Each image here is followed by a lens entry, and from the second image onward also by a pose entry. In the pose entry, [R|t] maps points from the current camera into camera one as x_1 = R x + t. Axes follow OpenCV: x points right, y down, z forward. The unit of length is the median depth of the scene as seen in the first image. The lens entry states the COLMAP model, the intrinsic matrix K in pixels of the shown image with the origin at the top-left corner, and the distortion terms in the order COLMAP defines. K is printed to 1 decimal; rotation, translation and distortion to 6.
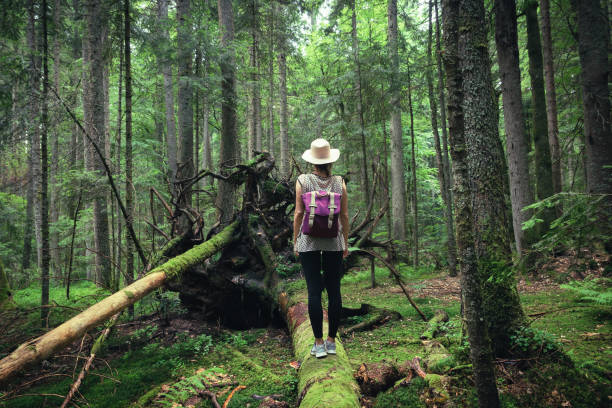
lens RADIAL K [[437.5, 0, 306.1], [0, 437.5, 202.5], [0, 0, 1]] dist [-0.002059, 0.010478]
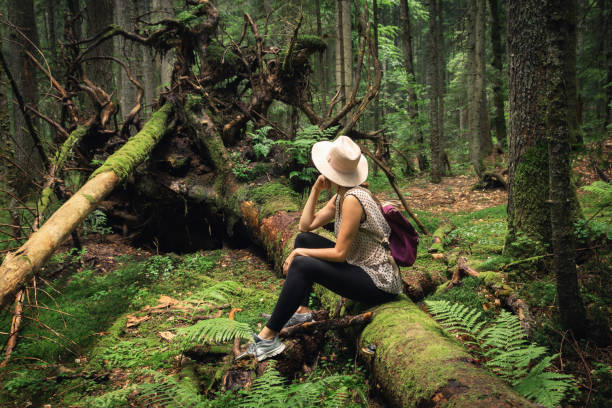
lens RADIAL K [[678.8, 0, 302.4], [0, 678.8, 204.1], [0, 0, 1]] dist [0.017238, 0.000000]
pose [[0.985266, -0.023946, 0.169345, -0.142767], [-0.007151, 0.983516, 0.180679, 0.002440], [-0.170880, -0.179228, 0.968854, -0.119188]]
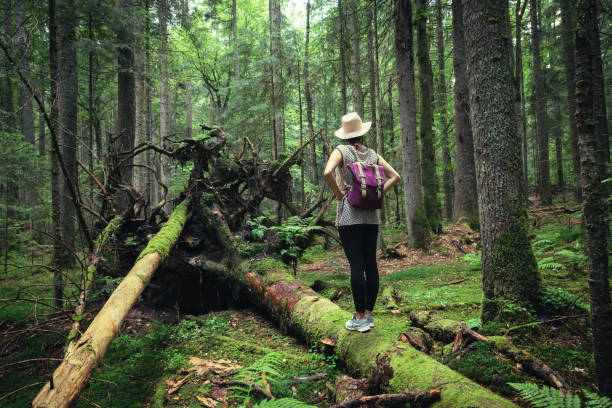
lens RADIAL K [[414.4, 0, 305.0], [0, 414.4, 202.8], [0, 0, 1]] dist [-0.001702, 0.003389]
pose [[0.947287, 0.011189, 0.320190, -0.215419], [-0.021477, 0.999360, 0.028619, 0.020213], [-0.319665, -0.033987, 0.946921, 0.086467]]
